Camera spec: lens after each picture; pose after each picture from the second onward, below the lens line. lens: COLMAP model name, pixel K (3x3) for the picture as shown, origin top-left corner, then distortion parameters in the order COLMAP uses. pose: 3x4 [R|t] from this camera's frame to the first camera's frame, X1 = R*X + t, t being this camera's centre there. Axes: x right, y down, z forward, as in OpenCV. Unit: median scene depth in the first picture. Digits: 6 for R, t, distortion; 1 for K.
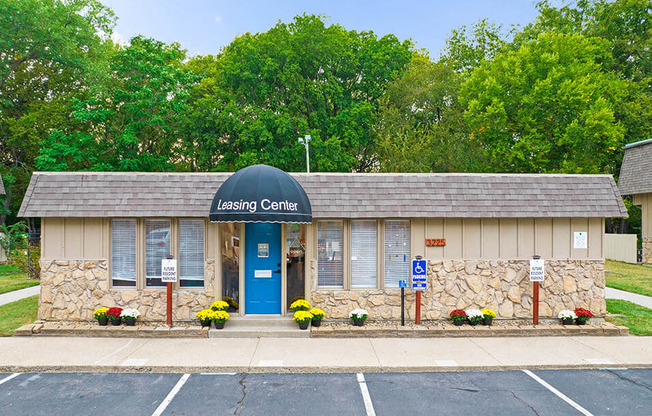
lens RADIAL K [[487.4, 0, 326.0], [0, 487.4, 208.0], [0, 0, 1]] dist [-0.079164, 0.055349]
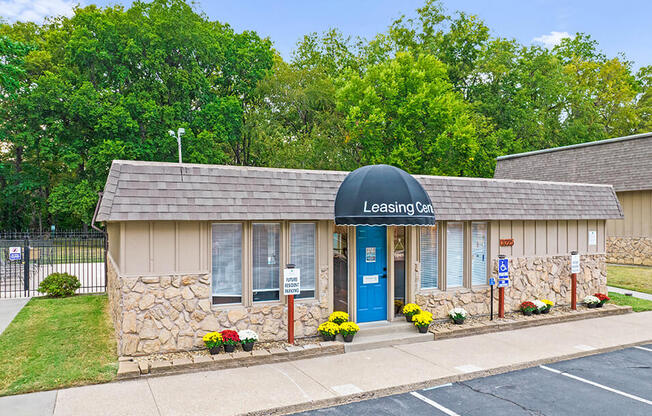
lens RADIAL K [[487.4, 0, 326.0], [0, 487.4, 208.0], [0, 0, 1]] dist [-0.079164, 0.055349]
pose [[0.913047, 0.008214, 0.407771, -0.610028], [-0.009543, 0.999954, 0.001226, -0.004583], [-0.407742, -0.005010, 0.913084, 0.172353]]
